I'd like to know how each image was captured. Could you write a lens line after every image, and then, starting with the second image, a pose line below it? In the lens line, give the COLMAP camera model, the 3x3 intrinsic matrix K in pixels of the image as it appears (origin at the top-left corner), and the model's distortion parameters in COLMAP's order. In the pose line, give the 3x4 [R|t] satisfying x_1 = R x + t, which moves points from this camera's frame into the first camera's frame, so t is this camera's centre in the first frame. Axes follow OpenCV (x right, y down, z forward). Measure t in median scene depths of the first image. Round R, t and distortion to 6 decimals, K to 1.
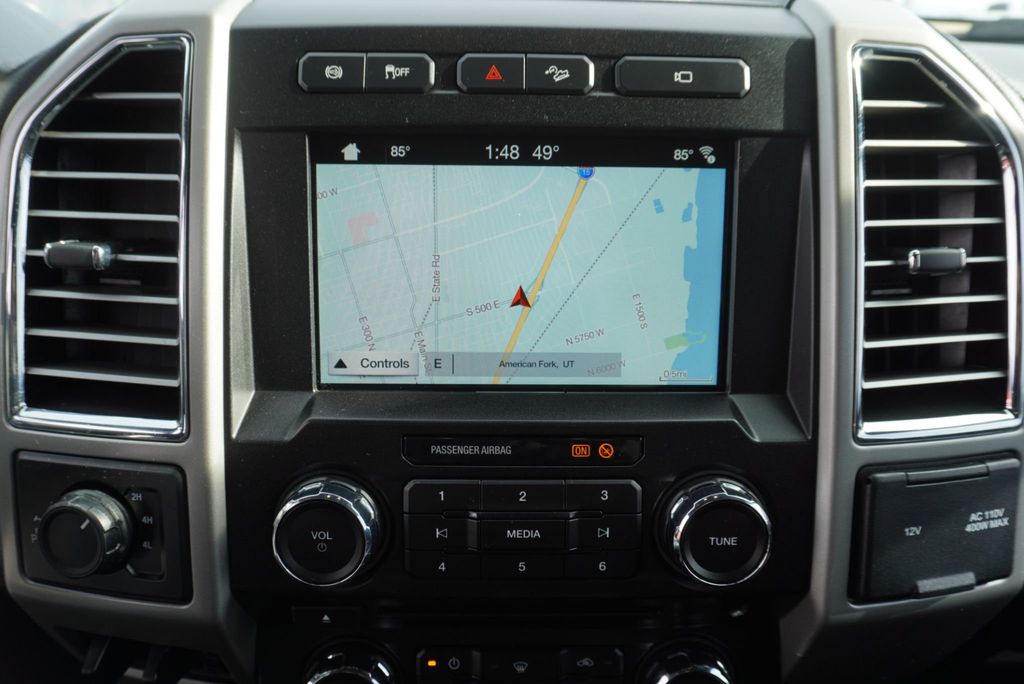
lens RADIAL K [[768.0, 0, 512.0], [0, 768.0, 342.0], [0, 0, 1]] dist [-0.007667, 0.011016]
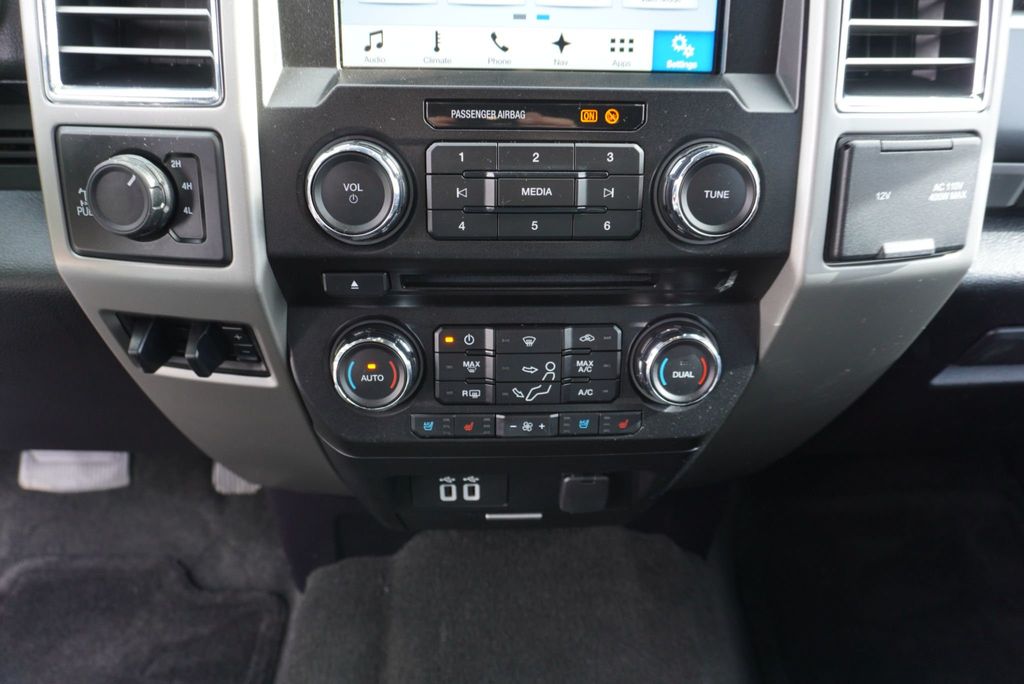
lens RADIAL K [[756.6, 0, 512.0], [0, 756.6, 342.0], [0, 0, 1]] dist [-0.010482, 0.001542]
pose [[0.999298, -0.007896, 0.036632, -0.059787], [0.003320, 0.992358, 0.123350, 0.319715], [-0.037326, -0.123142, 0.991687, -0.095639]]
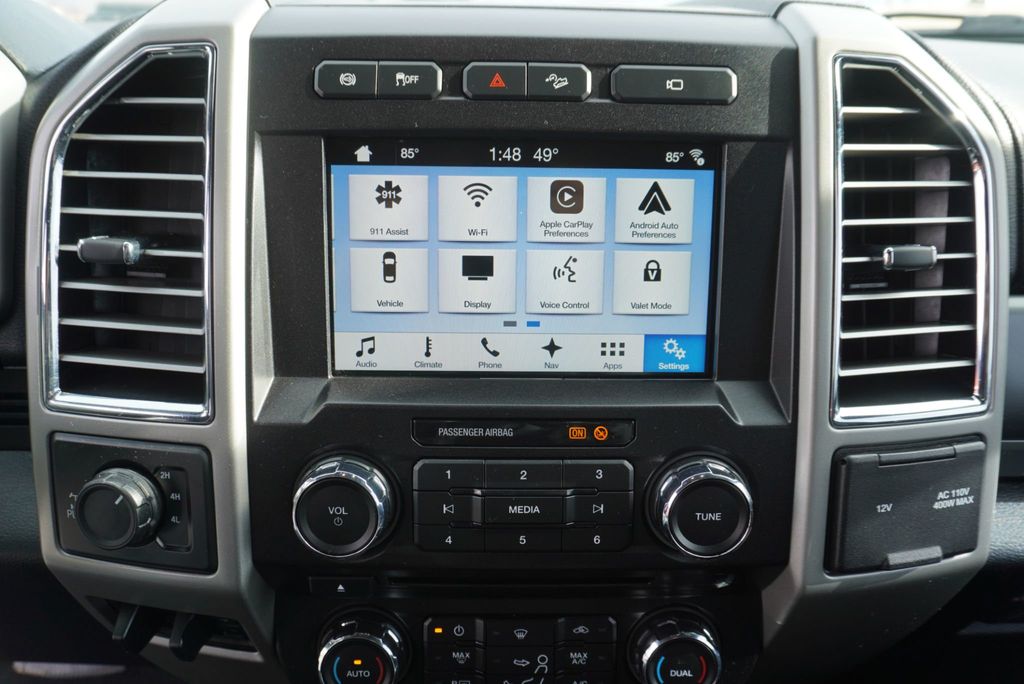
lens RADIAL K [[768.0, 0, 512.0], [0, 768.0, 342.0], [0, 0, 1]] dist [-0.007667, 0.011016]
pose [[0.999995, 0.002321, 0.002119, -0.004799], [-0.002361, 0.999812, 0.019254, -0.006922], [-0.002074, -0.019259, 0.999812, -0.074904]]
